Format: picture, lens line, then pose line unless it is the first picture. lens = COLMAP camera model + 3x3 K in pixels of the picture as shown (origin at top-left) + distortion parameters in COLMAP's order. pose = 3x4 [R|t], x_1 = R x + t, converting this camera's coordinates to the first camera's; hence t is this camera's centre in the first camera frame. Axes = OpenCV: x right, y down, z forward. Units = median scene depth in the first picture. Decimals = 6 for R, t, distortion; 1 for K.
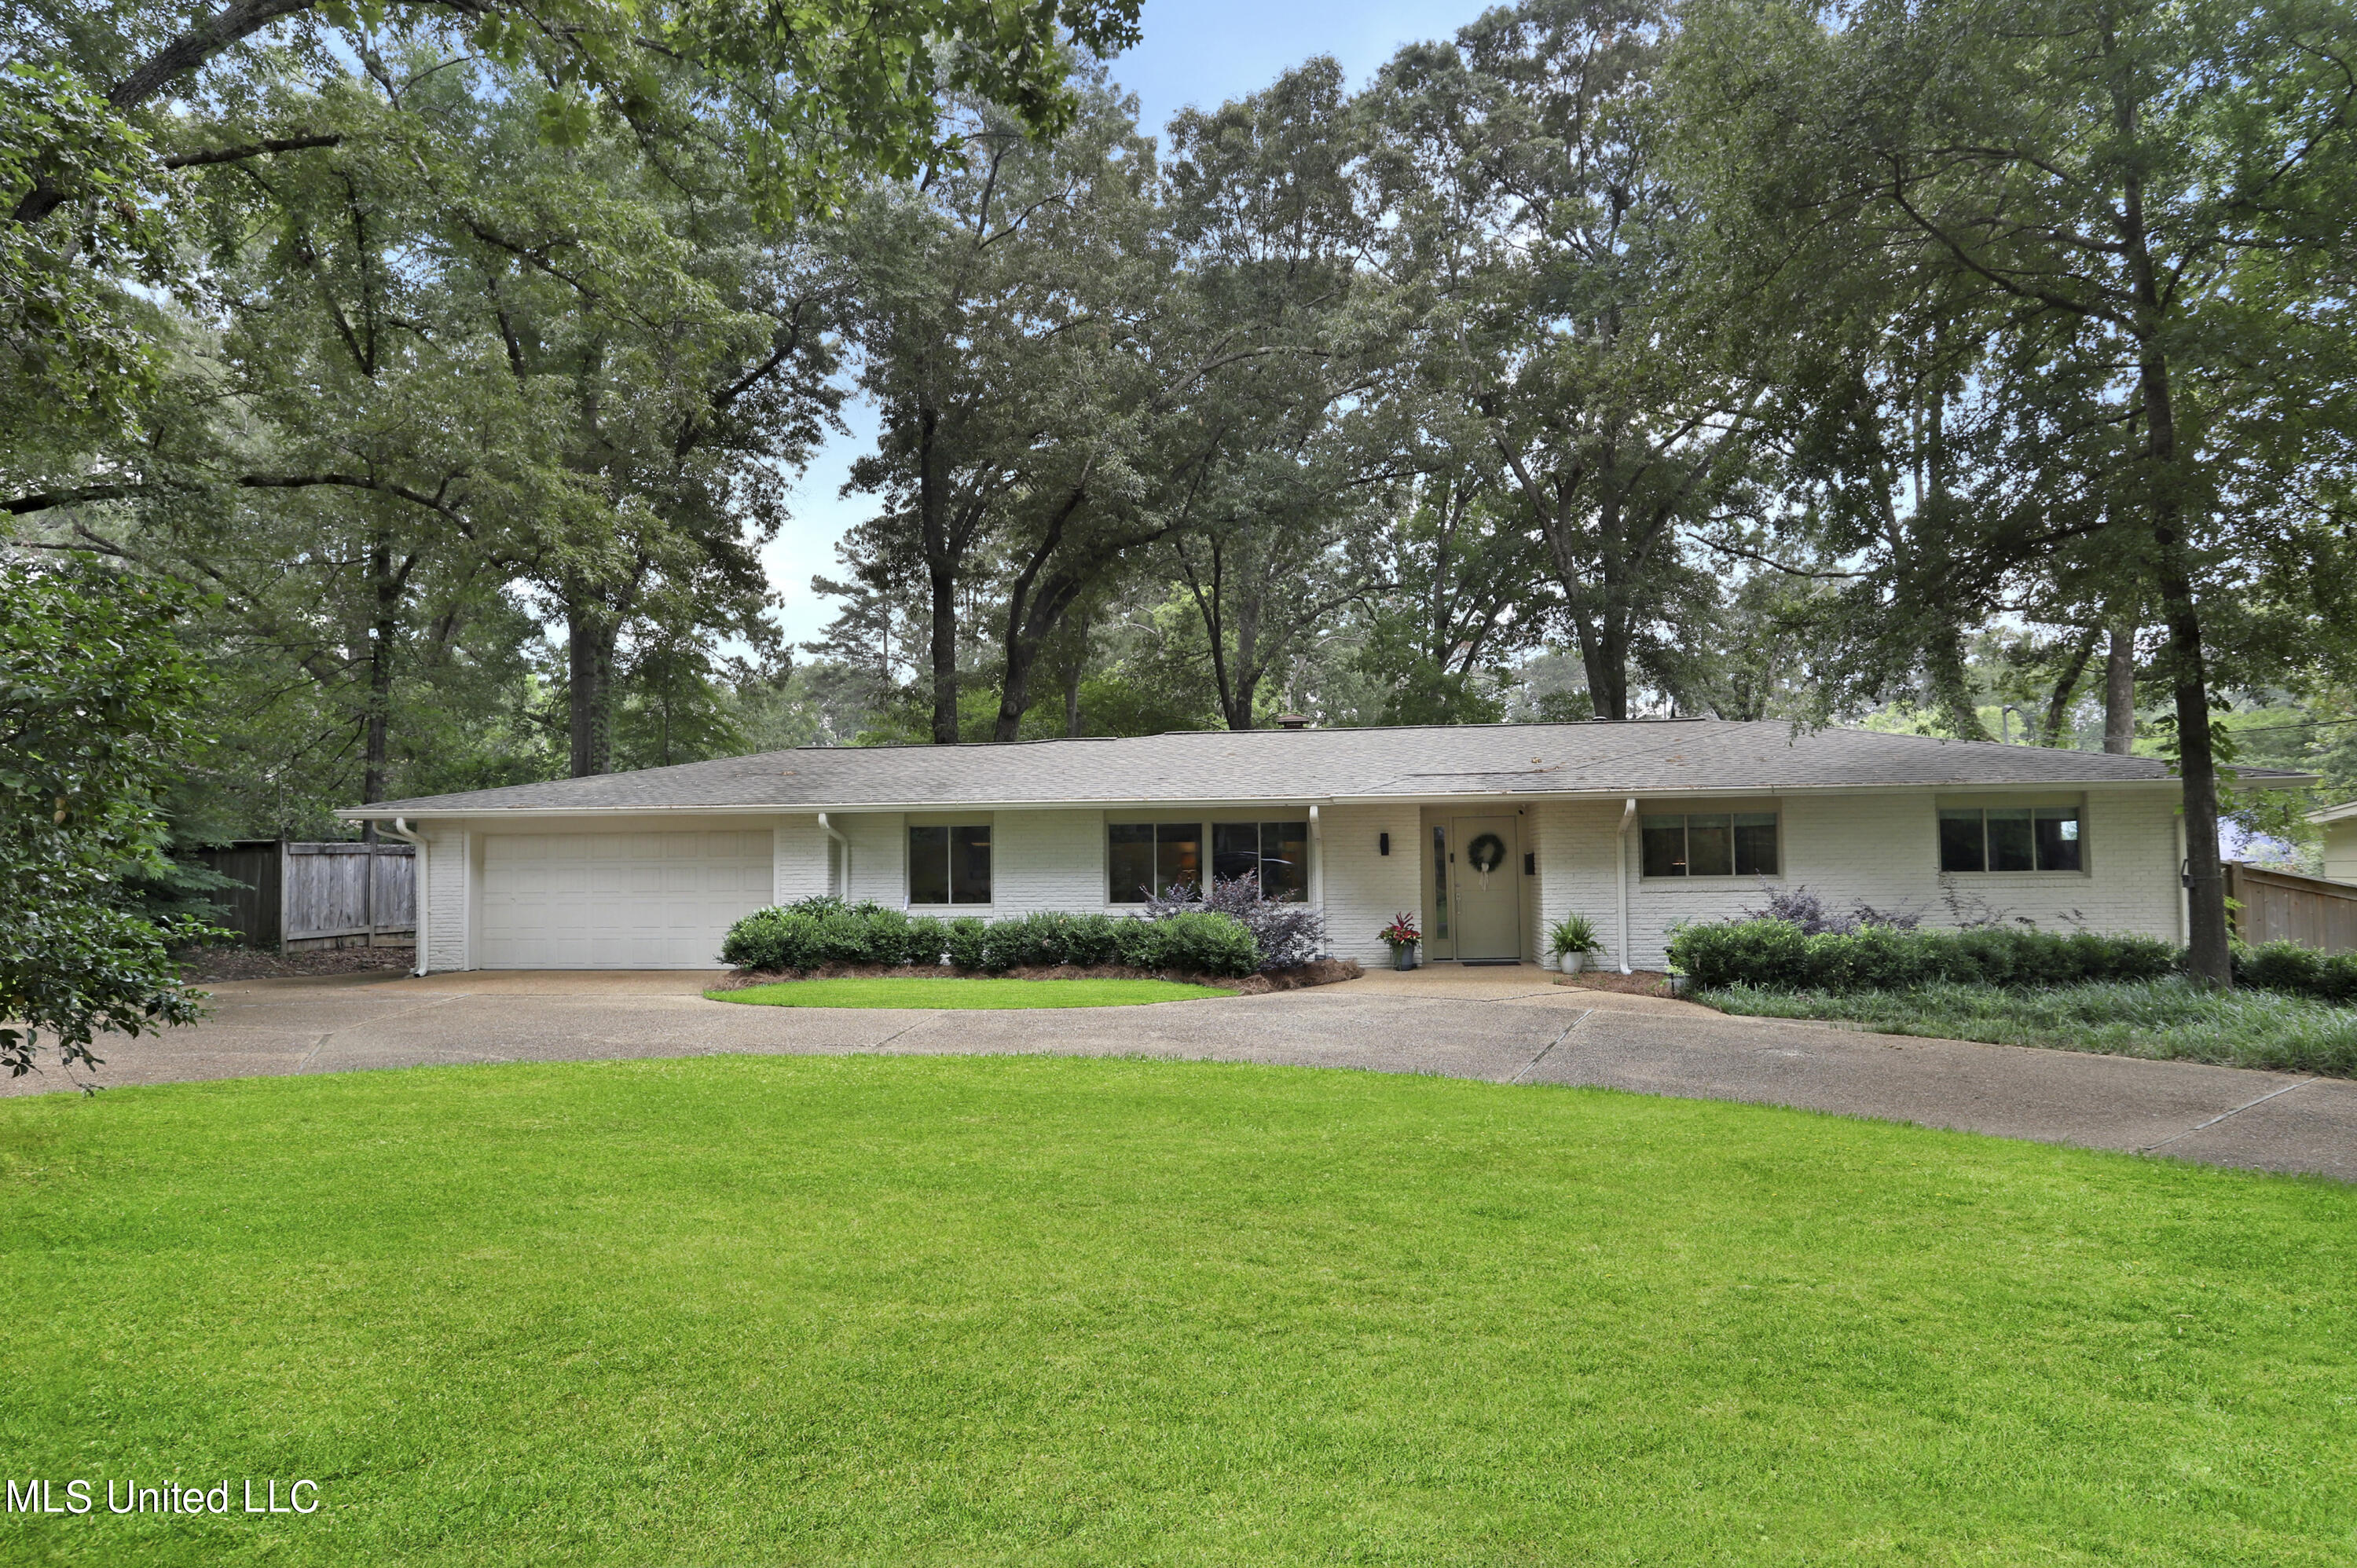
lens RADIAL K [[1447.6, 0, 1178.5], [0, 1447.6, 784.0], [0, 0, 1]] dist [-0.026391, 0.001849]
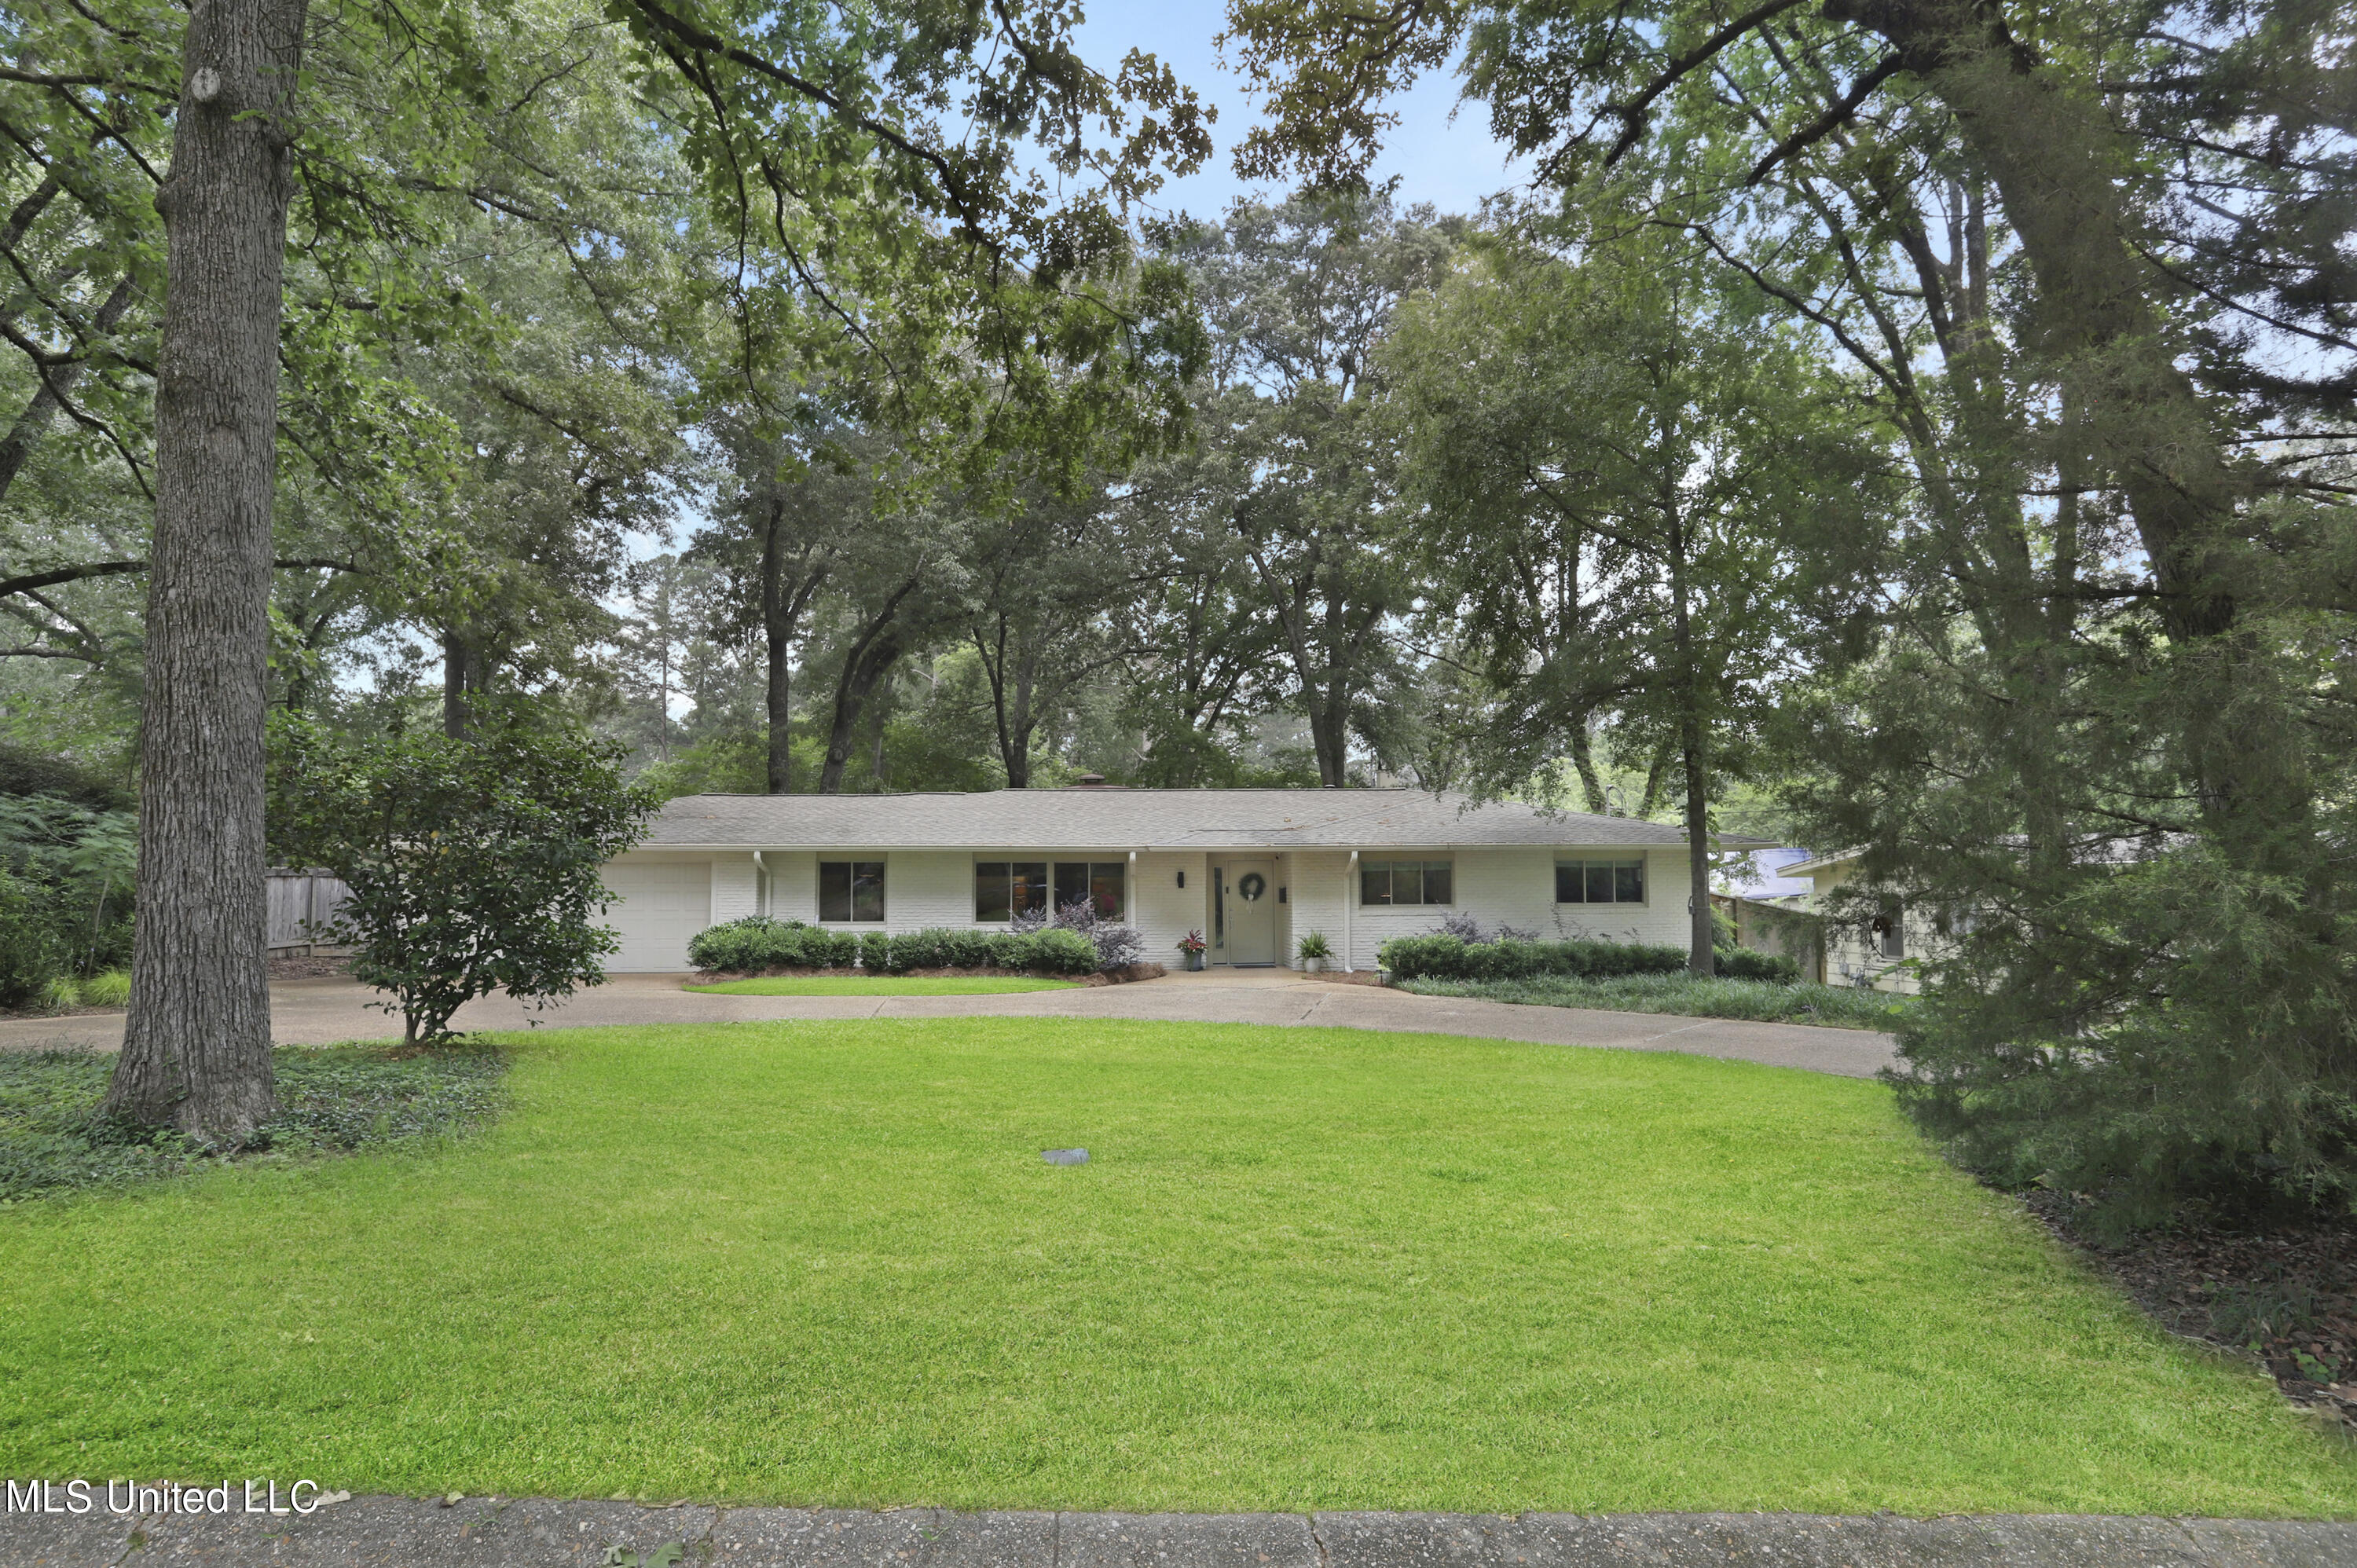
lens RADIAL K [[1429.3, 0, 1178.5], [0, 1429.3, 784.0], [0, 0, 1]] dist [-0.035004, 0.000266]
pose [[0.980956, 0.022602, 0.192913, -0.127076], [-0.019585, 0.999654, -0.017531, -0.026010], [-0.193243, 0.013419, 0.981059, -0.342528]]
